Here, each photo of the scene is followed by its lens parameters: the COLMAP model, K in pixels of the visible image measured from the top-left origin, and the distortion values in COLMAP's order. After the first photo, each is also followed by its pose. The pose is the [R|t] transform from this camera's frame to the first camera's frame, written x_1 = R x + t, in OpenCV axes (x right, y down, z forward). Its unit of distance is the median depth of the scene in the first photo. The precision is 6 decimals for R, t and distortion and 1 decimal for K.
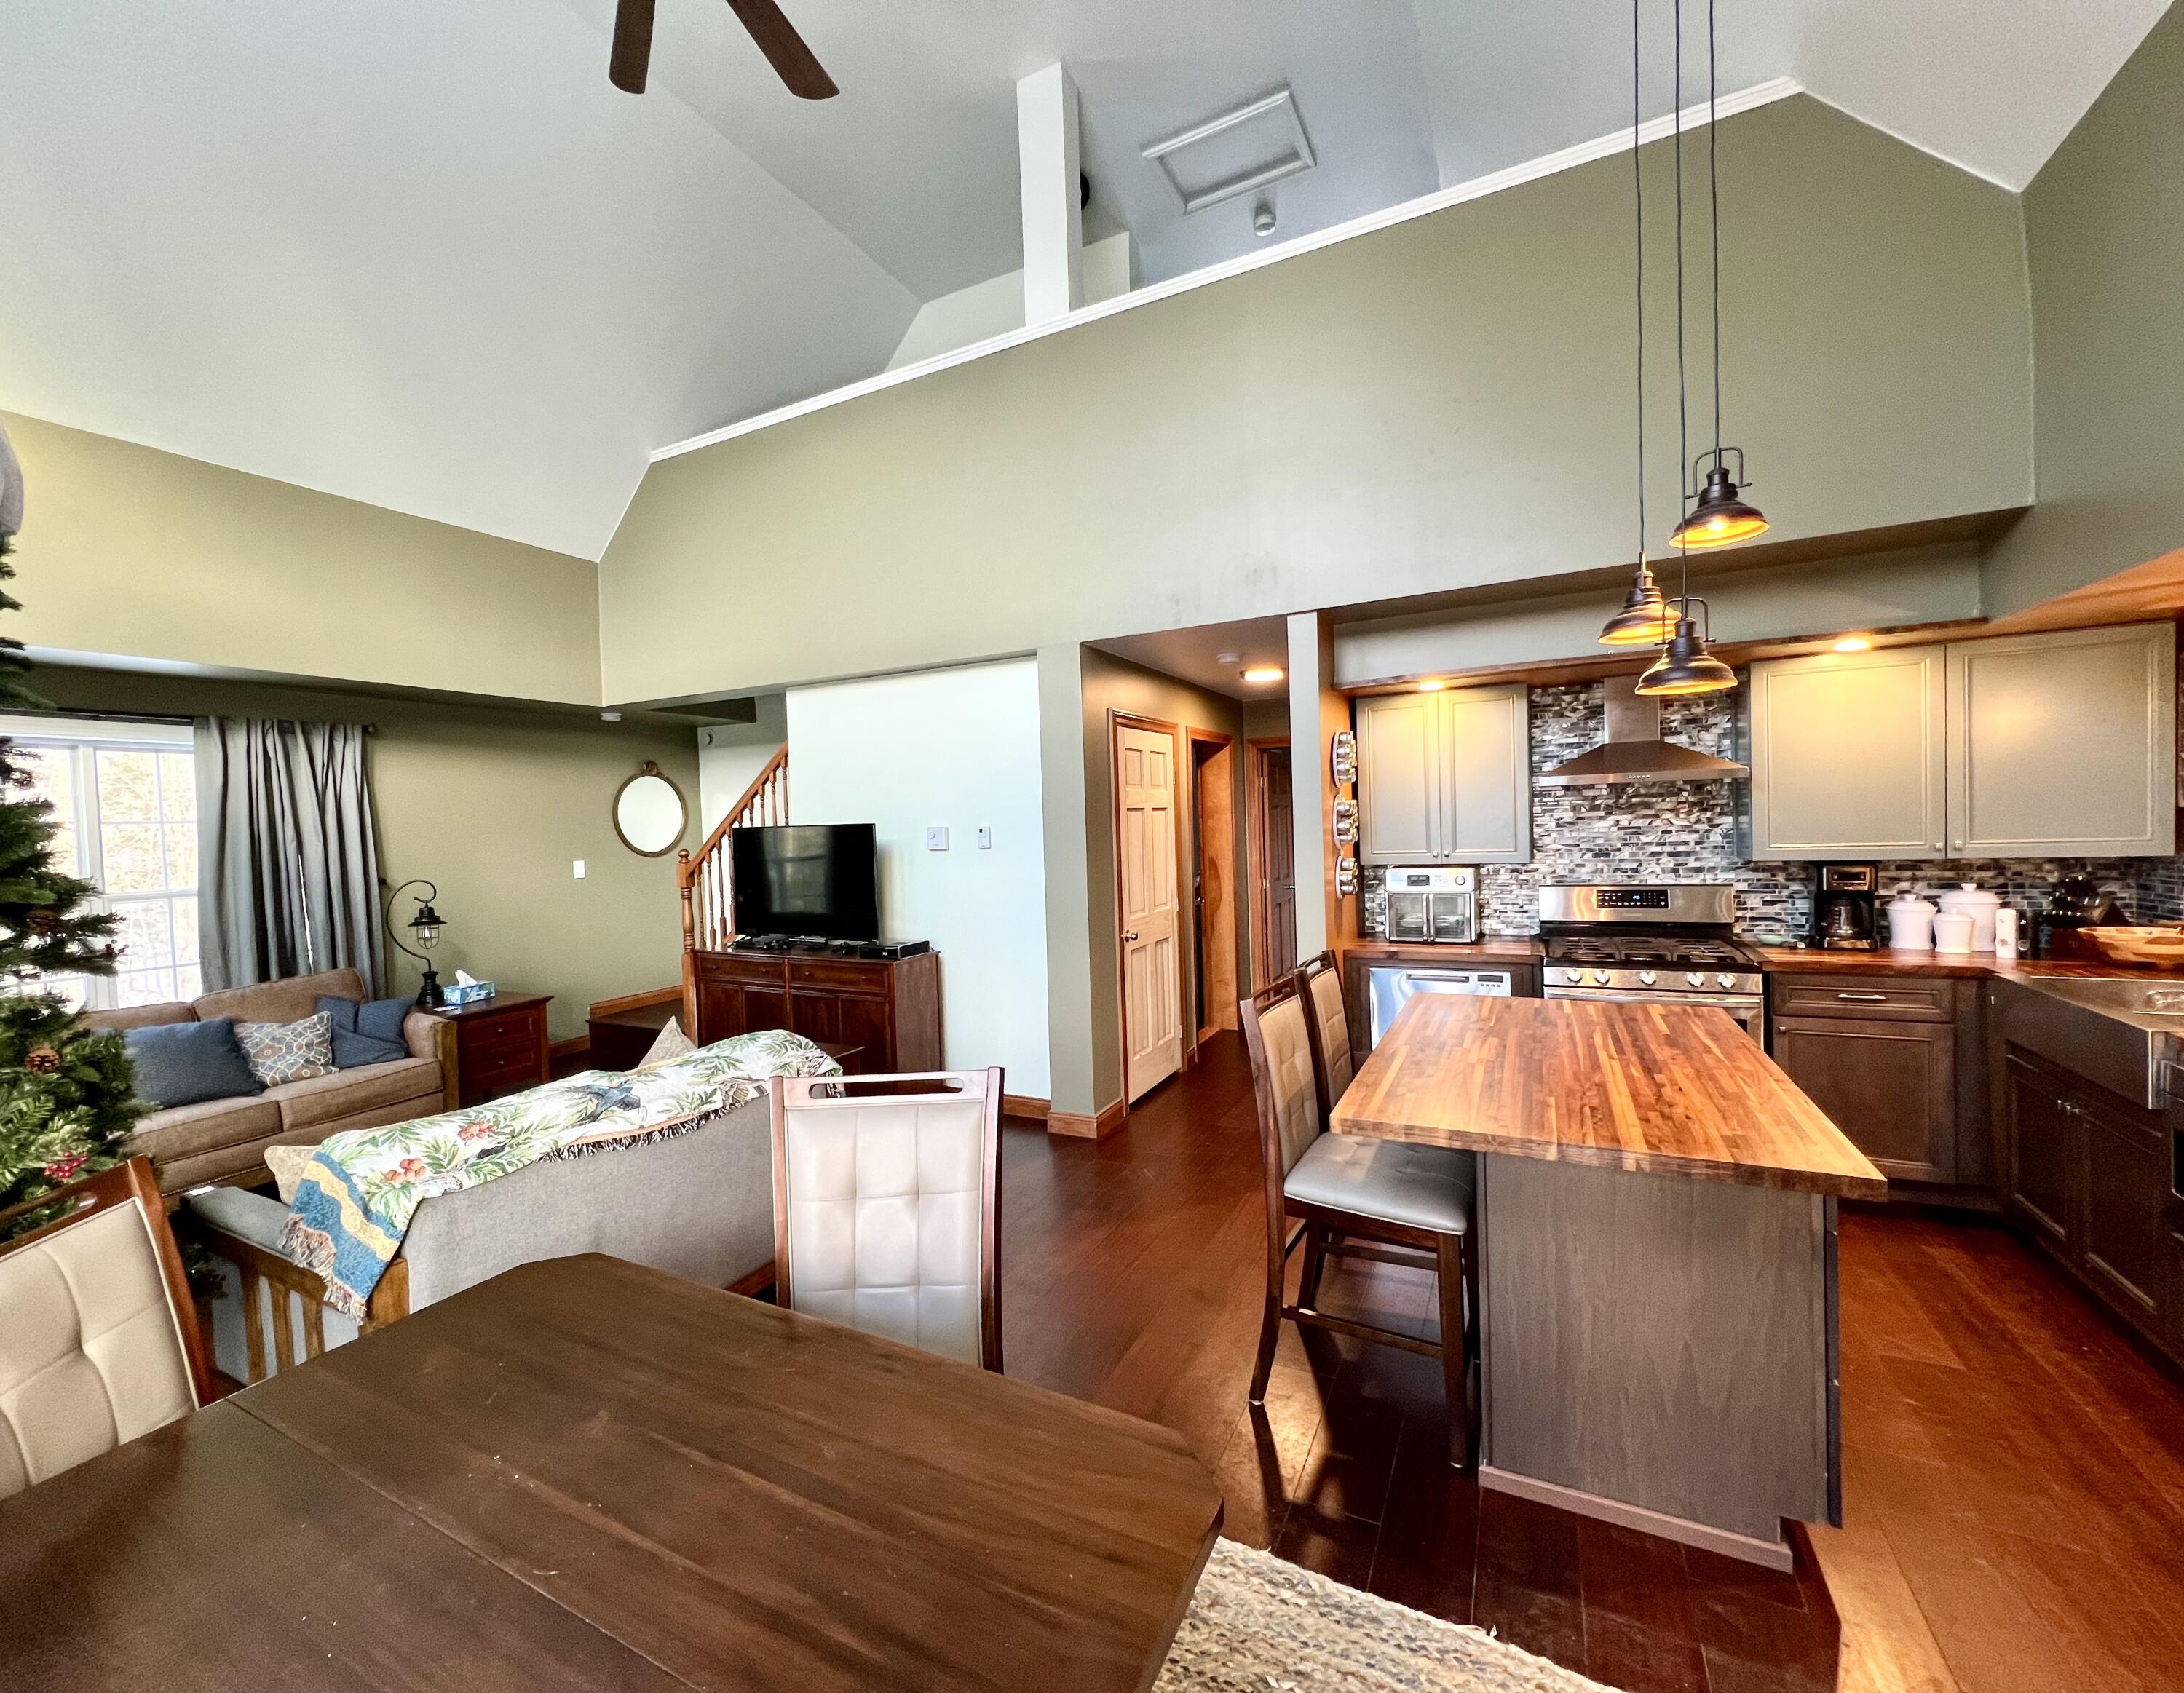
lens RADIAL K [[897.1, 0, 1078.9], [0, 897.1, 851.6], [0, 0, 1]] dist [-0.002616, -0.000196]
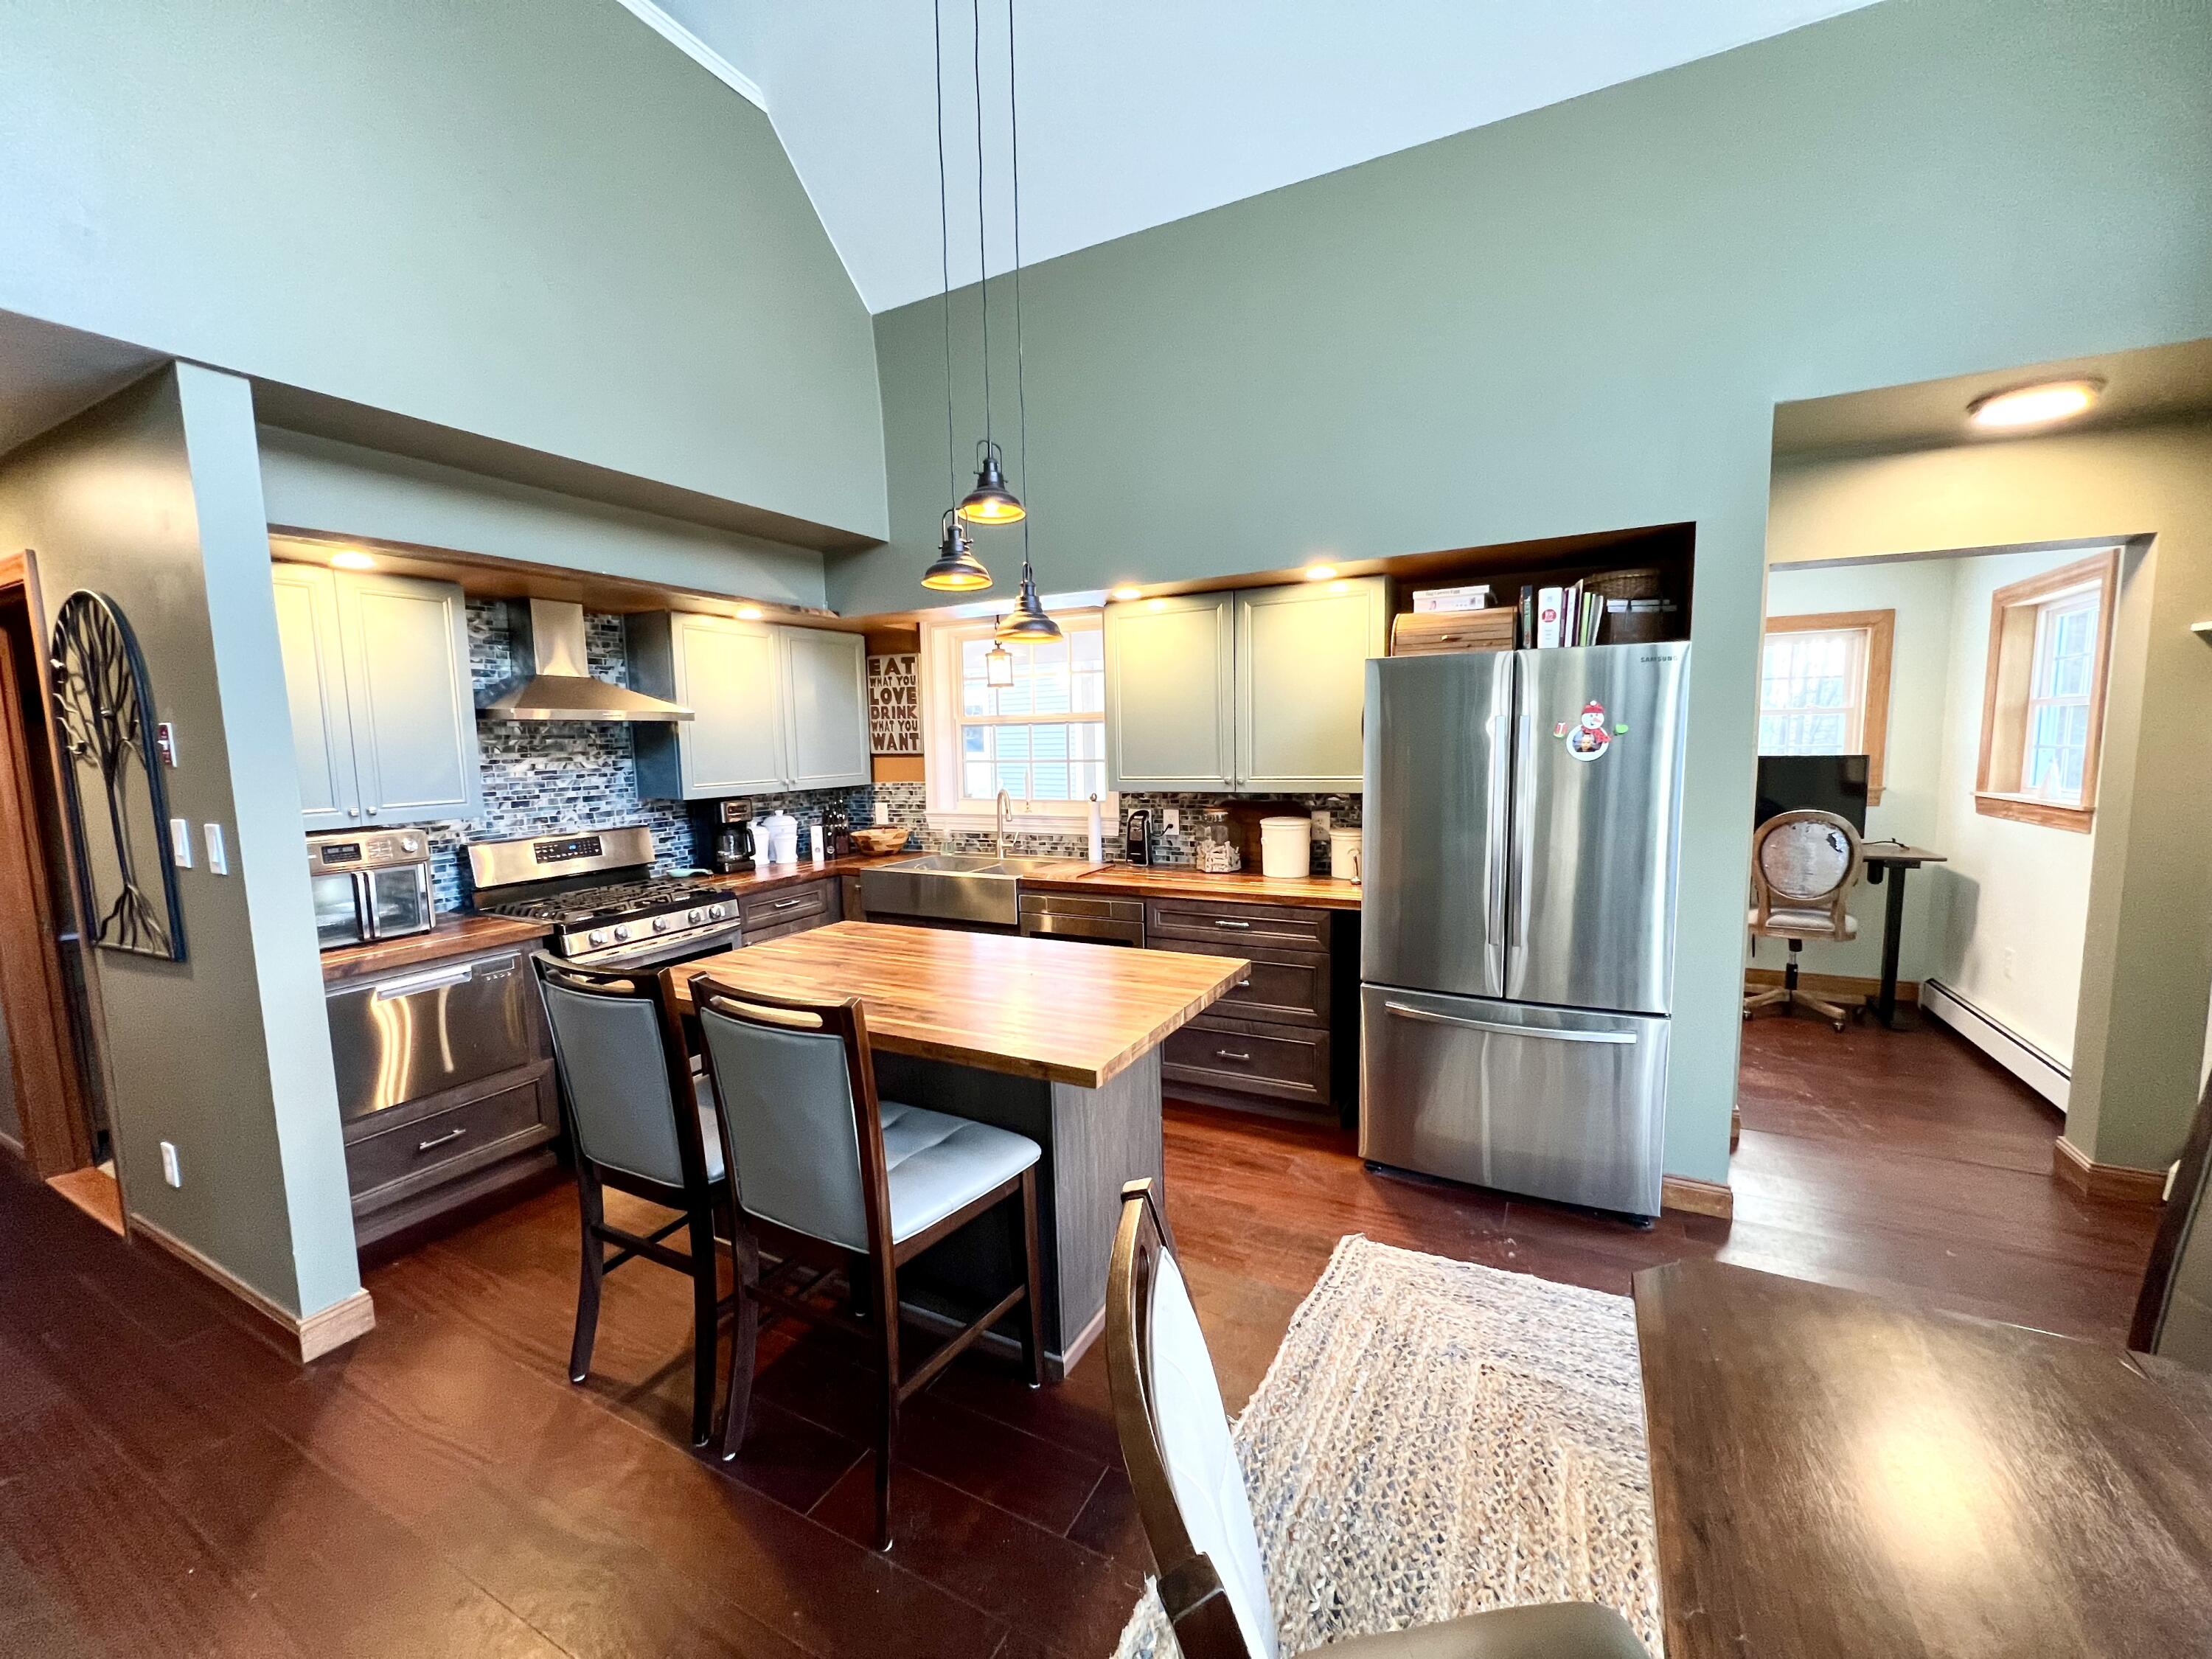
lens RADIAL K [[876.8, 0, 1099.3], [0, 876.8, 834.2], [0, 0, 1]] dist [0.000800, -0.000035]
pose [[0.021332, -0.077244, 0.996784, -0.261260], [0.048379, 0.995923, 0.076142, -0.004648], [-0.998601, 0.046599, 0.024982, 0.436826]]
